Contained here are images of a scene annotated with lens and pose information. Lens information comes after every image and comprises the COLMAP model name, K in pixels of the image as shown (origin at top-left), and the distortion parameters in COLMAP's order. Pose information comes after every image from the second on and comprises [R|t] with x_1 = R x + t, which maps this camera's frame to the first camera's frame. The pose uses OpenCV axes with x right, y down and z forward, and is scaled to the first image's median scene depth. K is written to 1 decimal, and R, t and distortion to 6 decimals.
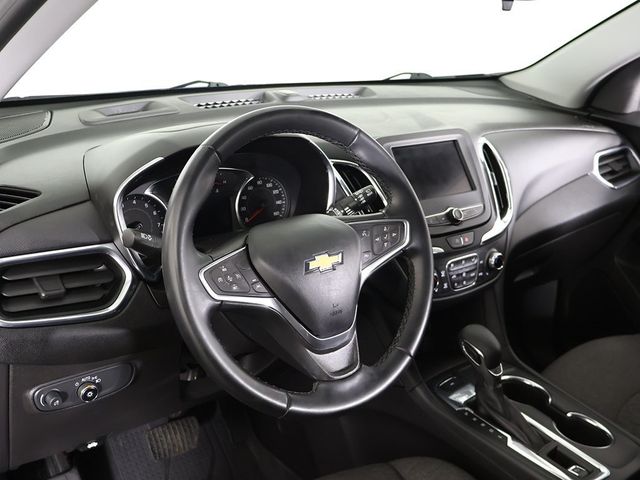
lens RADIAL K [[688.9, 0, 319.0], [0, 688.9, 242.6], [0, 0, 1]] dist [-0.012079, 0.000000]
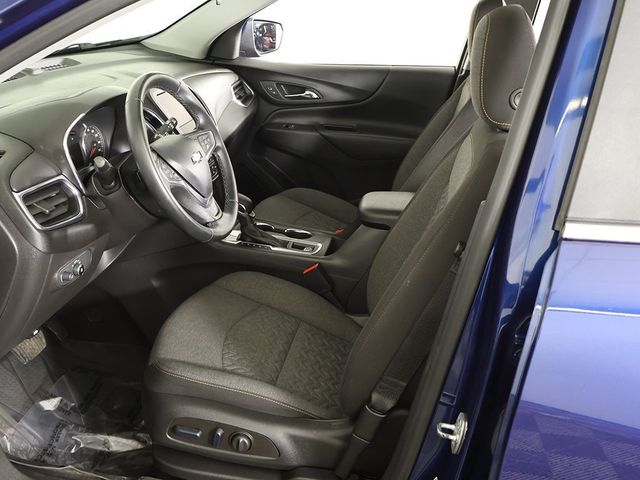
lens RADIAL K [[640.7, 0, 319.9], [0, 640.7, 242.0], [0, 0, 1]] dist [0.007711, 0.000000]
pose [[0.747170, -0.270219, 0.607222, -0.405208], [0.219454, 0.962683, 0.158371, 0.023086], [-0.627357, 0.014927, 0.778589, -0.242217]]
